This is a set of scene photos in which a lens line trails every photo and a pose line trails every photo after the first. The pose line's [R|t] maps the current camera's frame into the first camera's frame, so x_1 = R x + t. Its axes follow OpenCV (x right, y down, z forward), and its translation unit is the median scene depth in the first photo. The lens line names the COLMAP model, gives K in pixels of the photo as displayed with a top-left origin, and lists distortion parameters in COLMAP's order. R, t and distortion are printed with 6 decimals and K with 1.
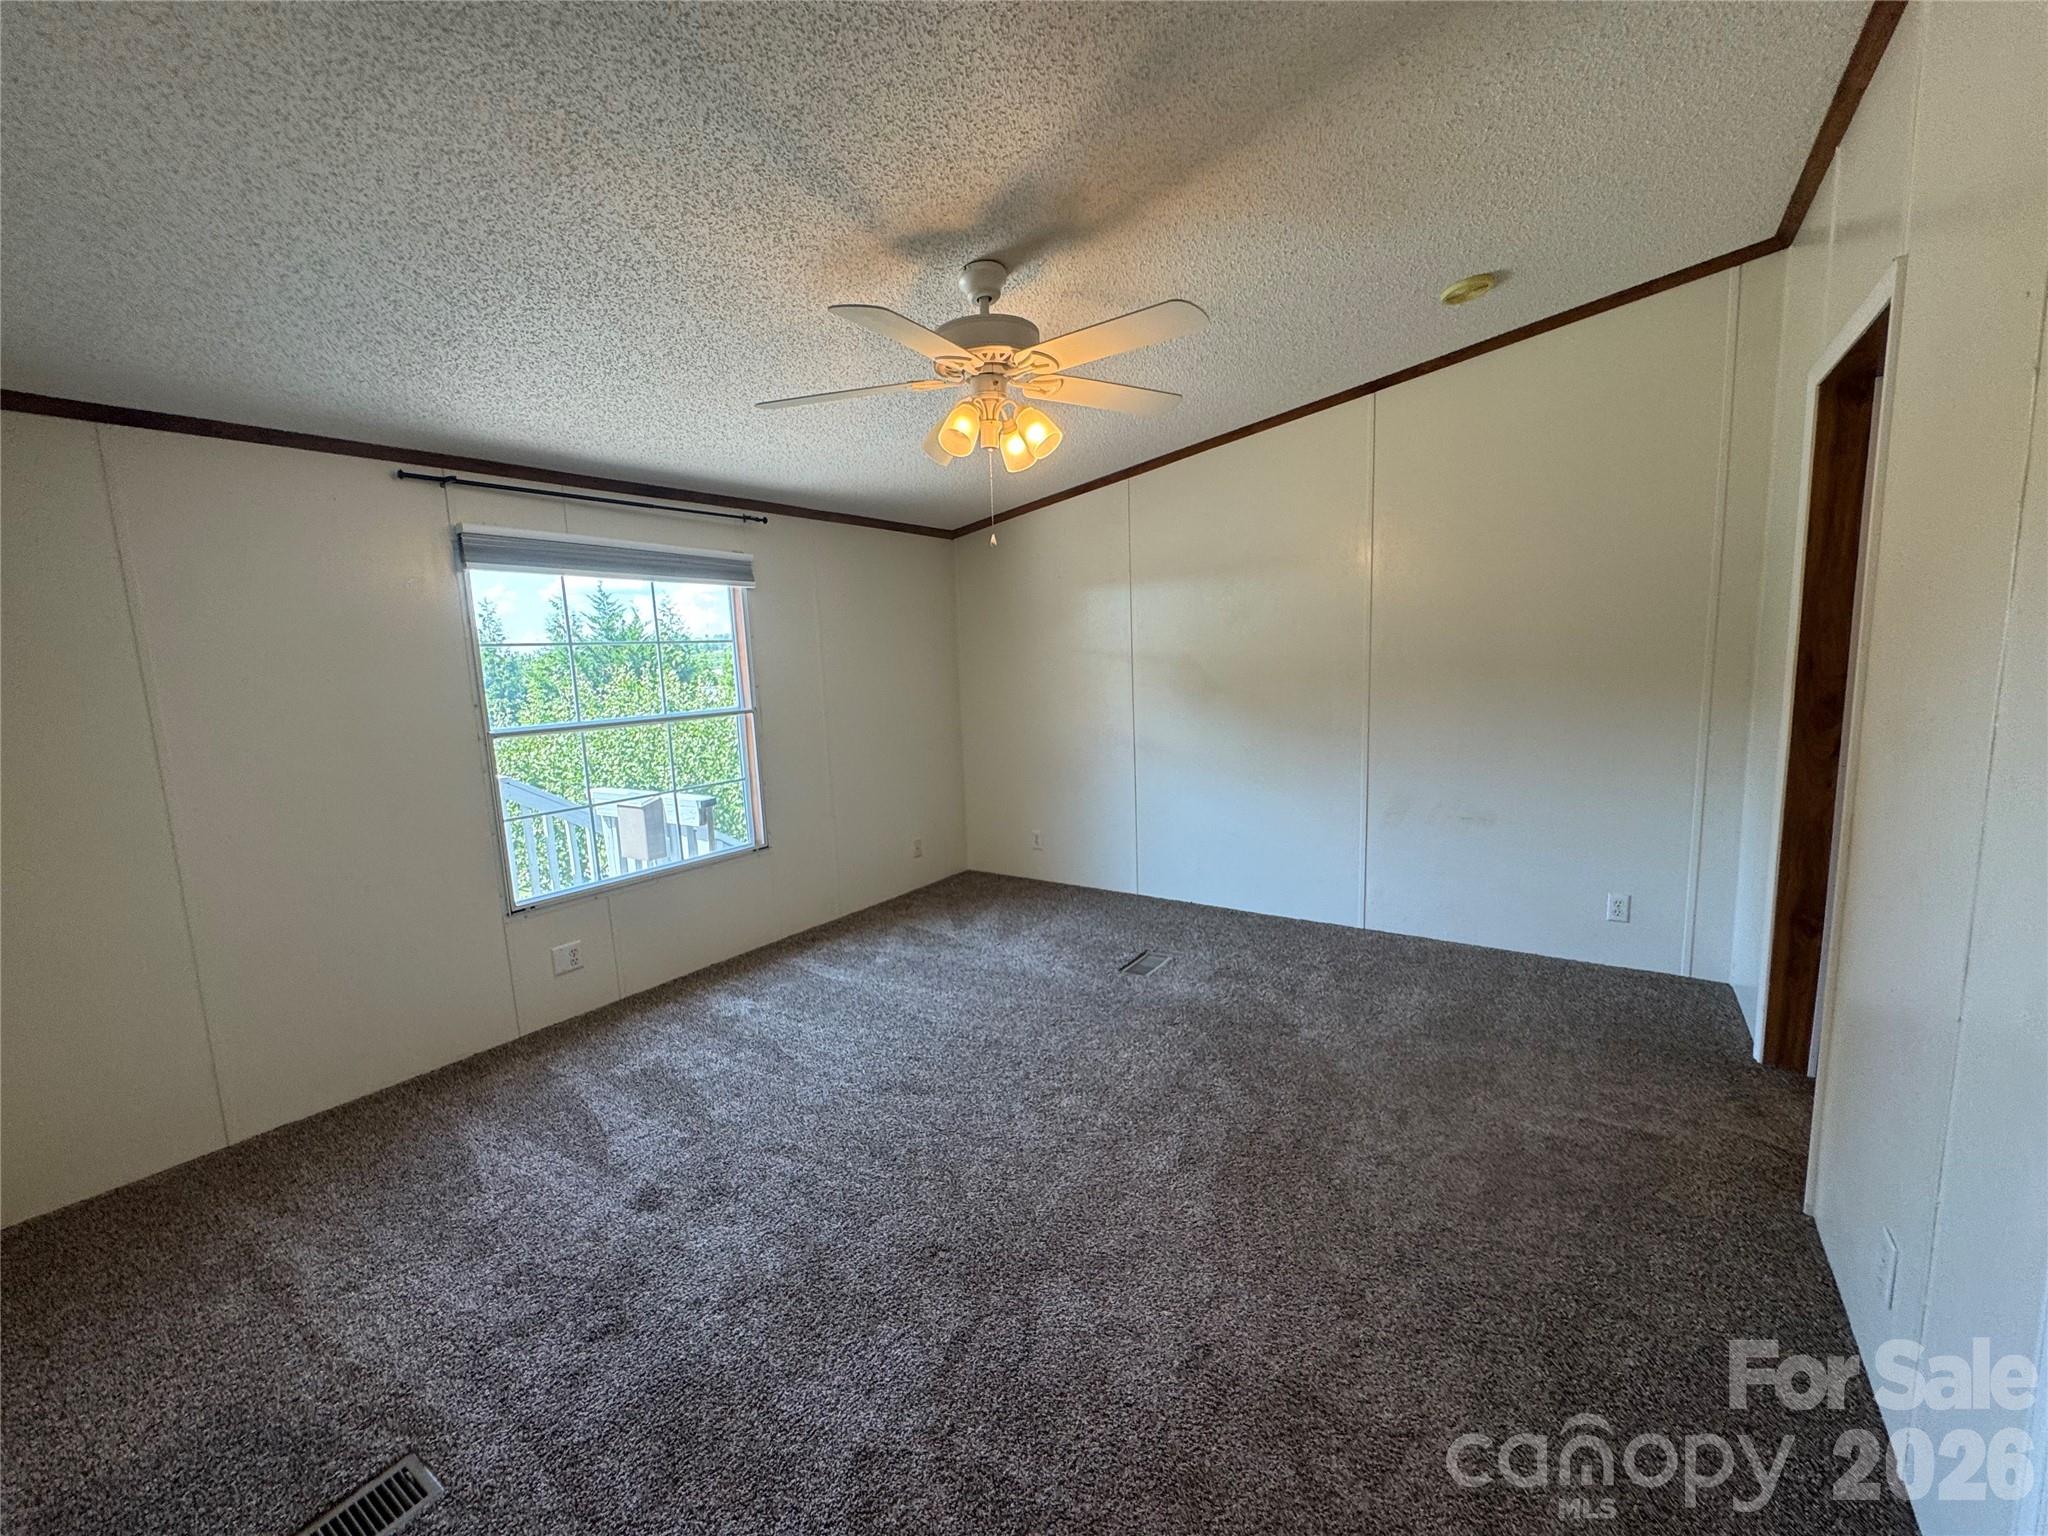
lens RADIAL K [[820.3, 0, 1024.6], [0, 820.3, 771.4], [0, 0, 1]] dist [-0.007094, 0.001762]
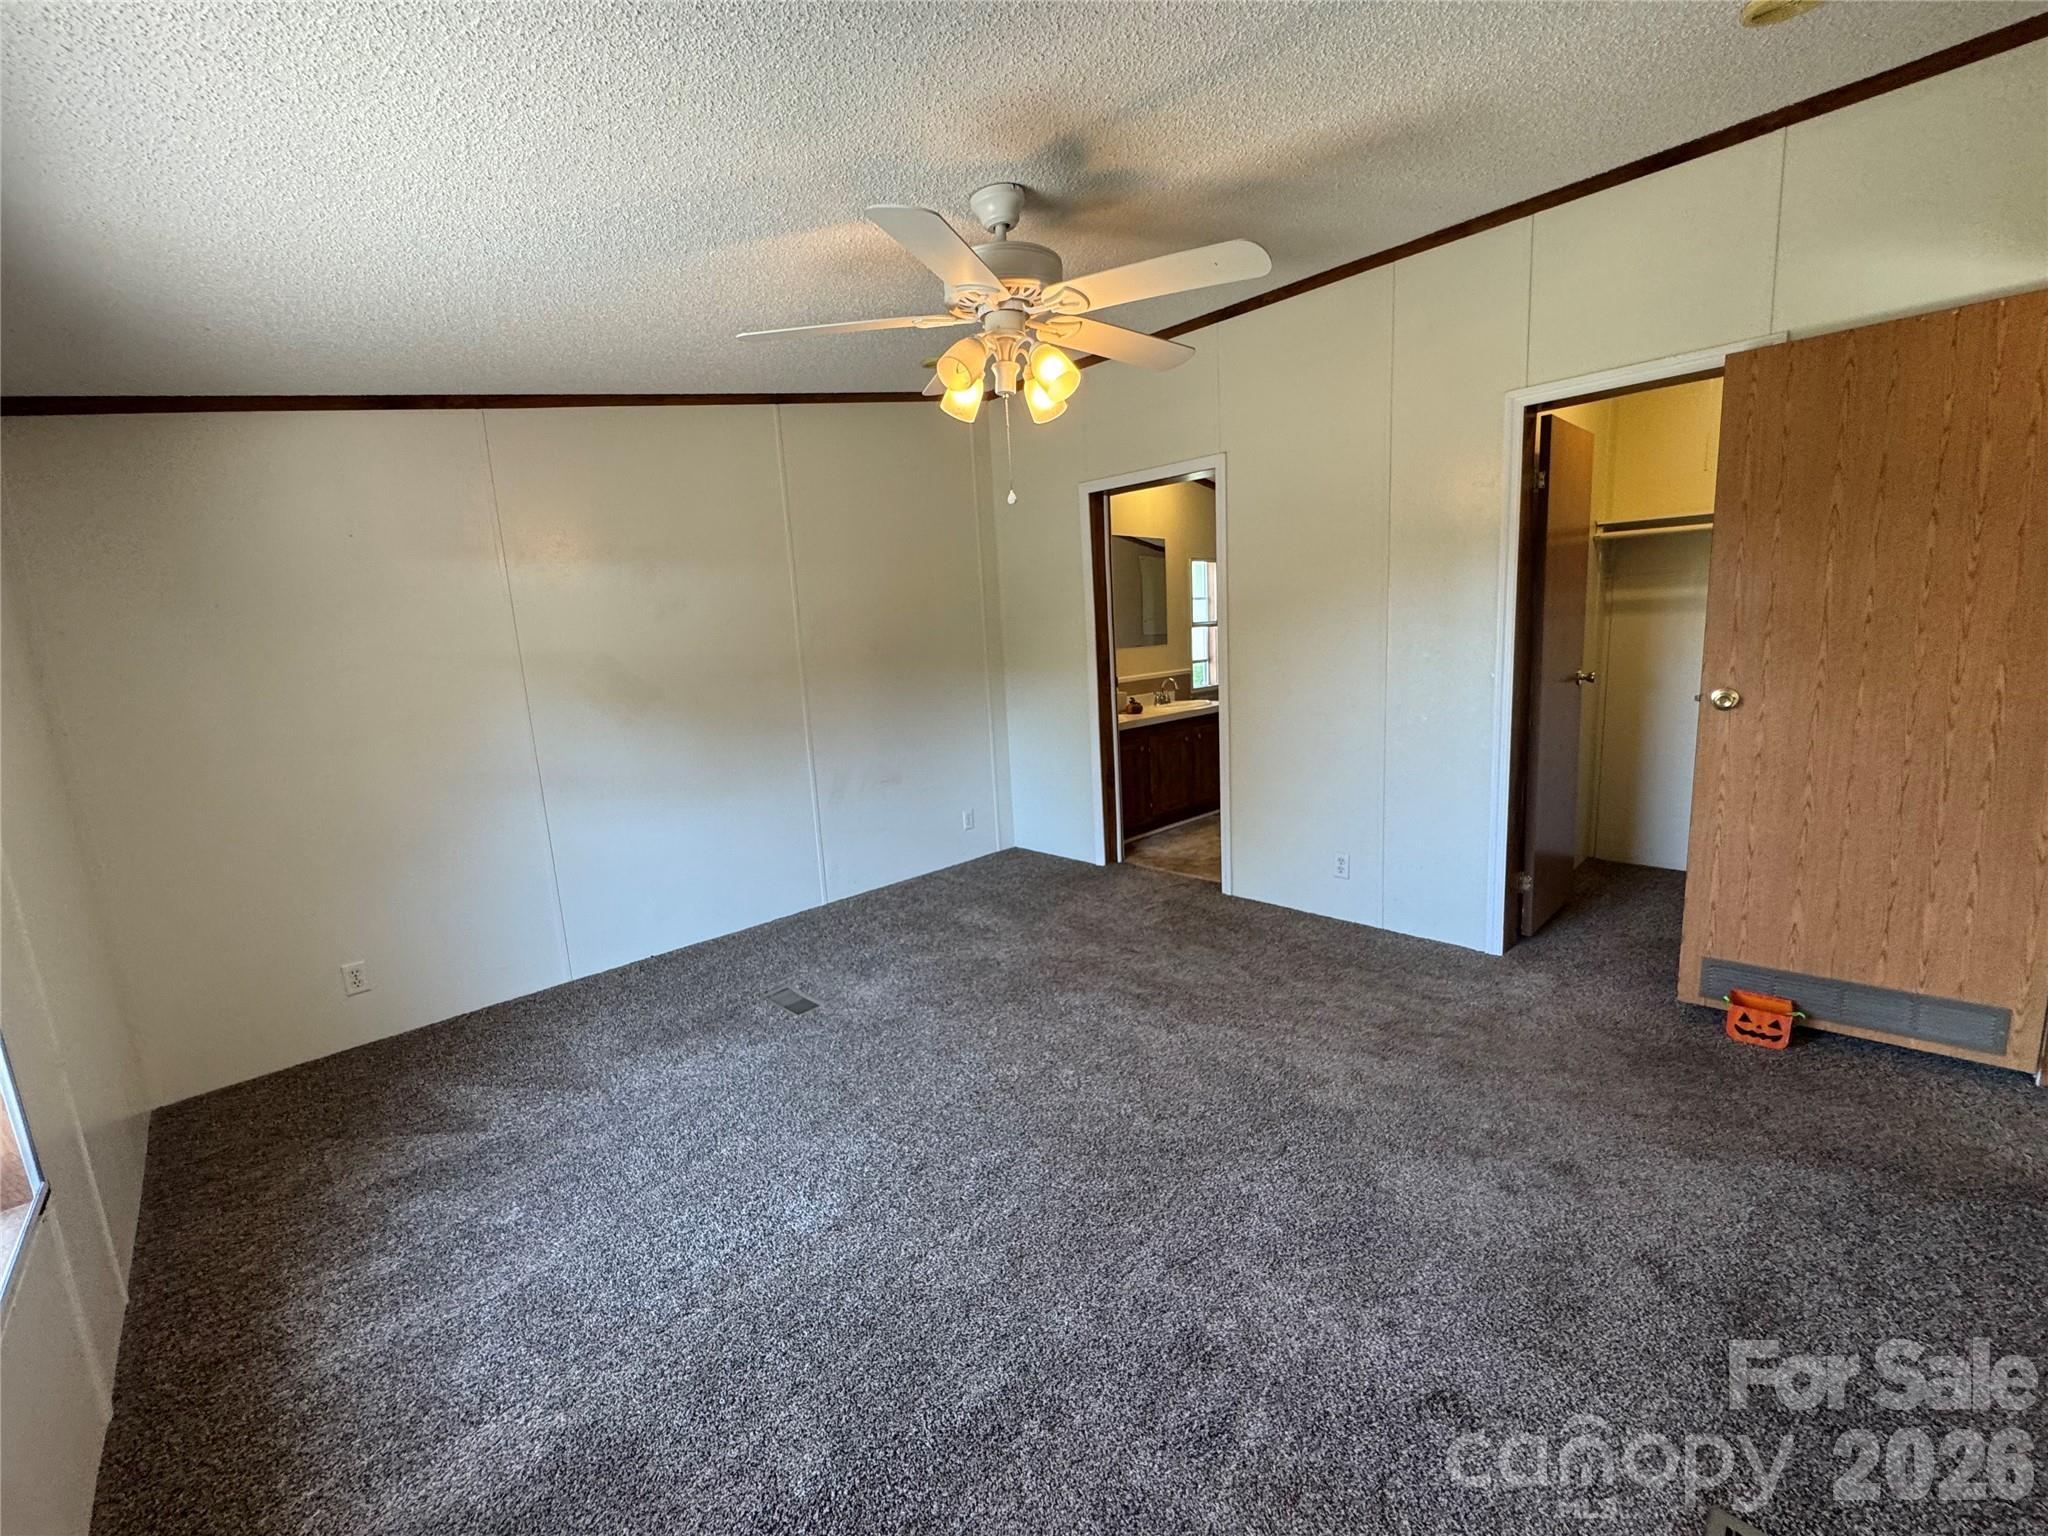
lens RADIAL K [[820.3, 0, 1026.6], [0, 820.3, 768.3], [0, 0, 1]] dist [-0.007094, 0.001762]
pose [[0.191654, -0.139913, 0.971439, -0.587315], [0.185245, 0.977153, 0.104190, -0.048283], [-0.963822, 0.159986, 0.213193, 0.514362]]
